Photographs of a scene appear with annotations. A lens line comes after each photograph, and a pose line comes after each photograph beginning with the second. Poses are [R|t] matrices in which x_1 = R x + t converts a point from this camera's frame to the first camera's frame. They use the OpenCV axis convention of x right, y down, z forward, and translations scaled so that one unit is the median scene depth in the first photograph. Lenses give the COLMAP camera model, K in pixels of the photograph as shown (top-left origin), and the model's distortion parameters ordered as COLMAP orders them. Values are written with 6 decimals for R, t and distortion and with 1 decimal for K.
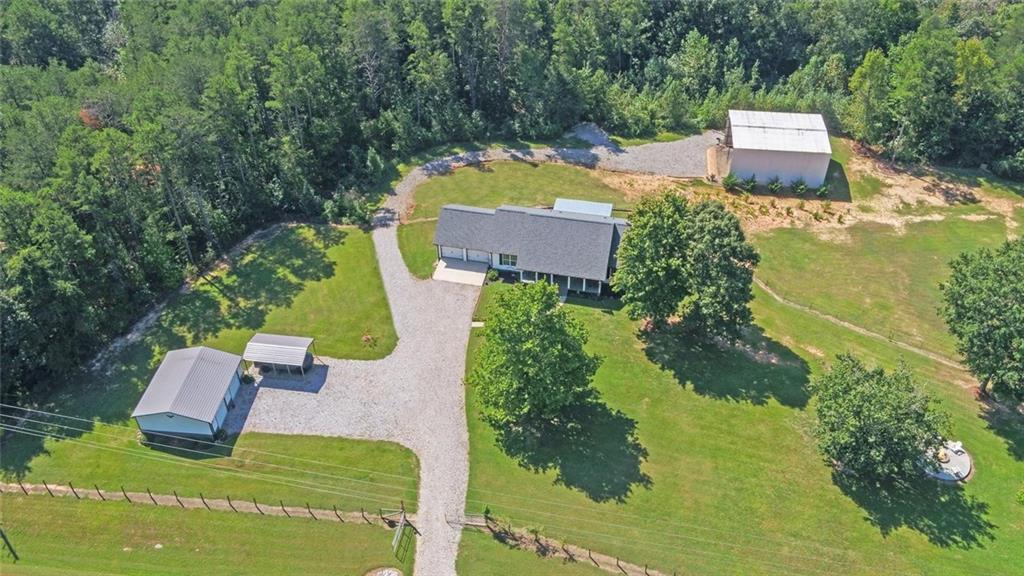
lens RADIAL K [[888.5, 0, 512.9], [0, 888.5, 289.5], [0, 0, 1]] dist [-0.006015, 0.010389]
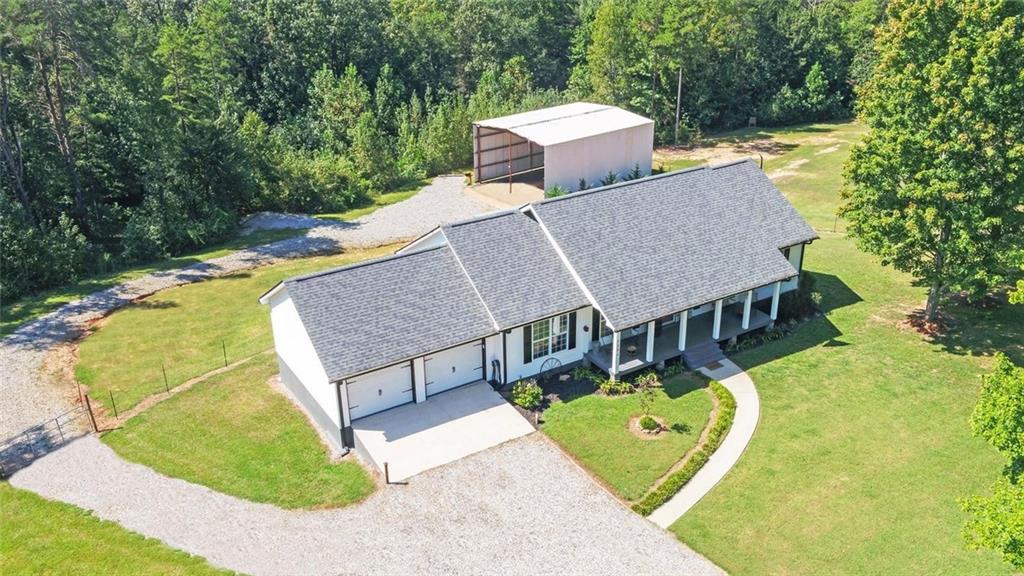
lens RADIAL K [[888.5, 0, 529.9], [0, 888.5, 275.1], [0, 0, 1]] dist [-0.006015, 0.010389]
pose [[0.698889, -0.280059, 0.658120, -0.219877], [0.466032, 0.876318, -0.121990, -0.014504], [-0.542558, 0.391962, 0.742965, 0.695172]]
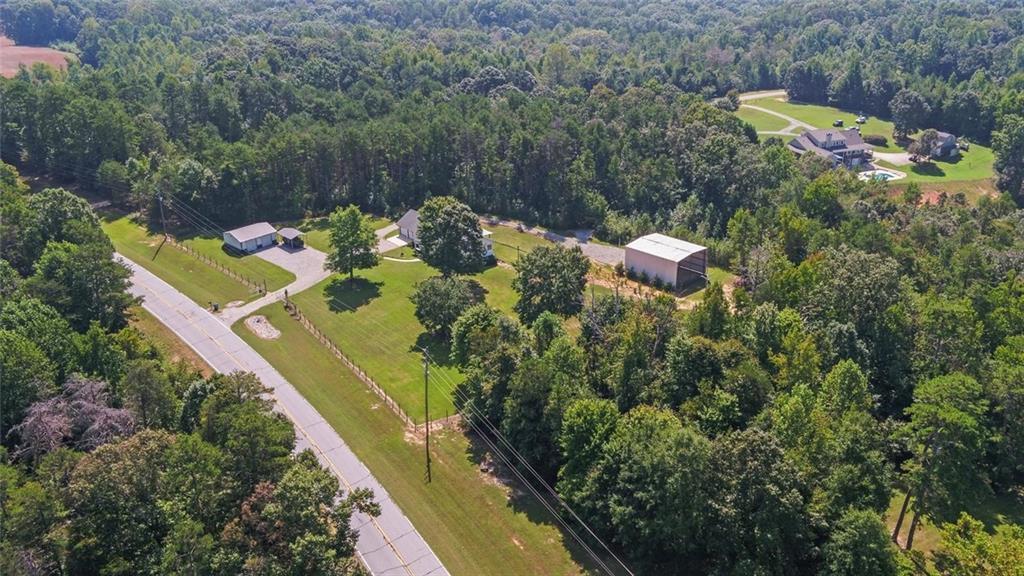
lens RADIAL K [[888.5, 0, 507.7], [0, 888.5, 286.1], [0, 0, 1]] dist [-0.006015, 0.010389]
pose [[0.780802, 0.243896, -0.575207, 1.164132], [-0.397133, 0.904480, -0.155567, 0.255530], [0.482322, 0.349901, 0.803079, -0.339289]]
